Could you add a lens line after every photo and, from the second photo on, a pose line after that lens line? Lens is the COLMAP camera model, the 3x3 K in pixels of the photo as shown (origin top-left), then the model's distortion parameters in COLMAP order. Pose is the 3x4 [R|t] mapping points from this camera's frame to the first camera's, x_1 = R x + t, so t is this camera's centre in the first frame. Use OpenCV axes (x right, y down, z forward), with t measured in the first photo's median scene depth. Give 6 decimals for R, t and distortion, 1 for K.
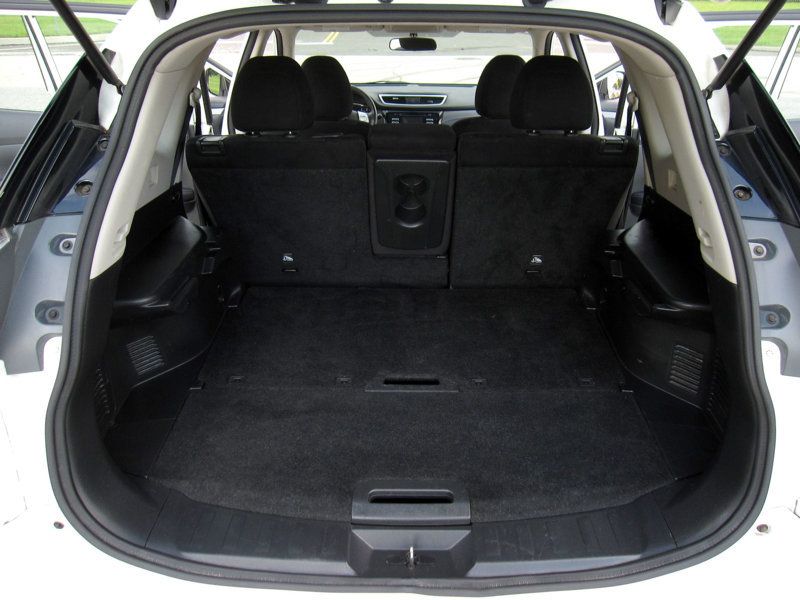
lens RADIAL K [[658.2, 0, 400.0], [0, 658.2, 300.0], [0, 0, 1]] dist [-0.049036, 0.000912]
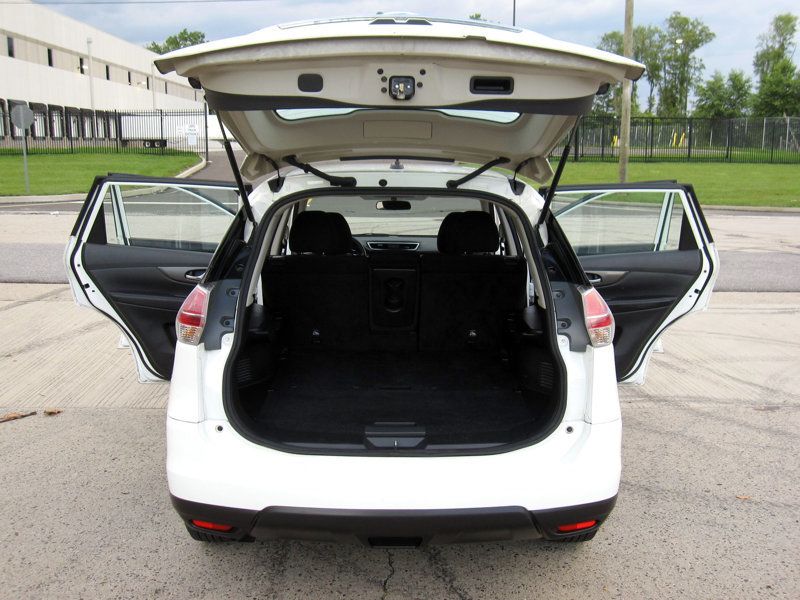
lens RADIAL K [[777.5, 0, 400.0], [0, 777.5, 300.0], [0, 0, 1]] dist [-0.070795, 0.033047]
pose [[0.999573, -0.001752, 0.029173, -0.025646], [0.009000, 0.968147, -0.250221, 0.367101], [-0.027805, 0.250376, 0.967749, -0.929047]]
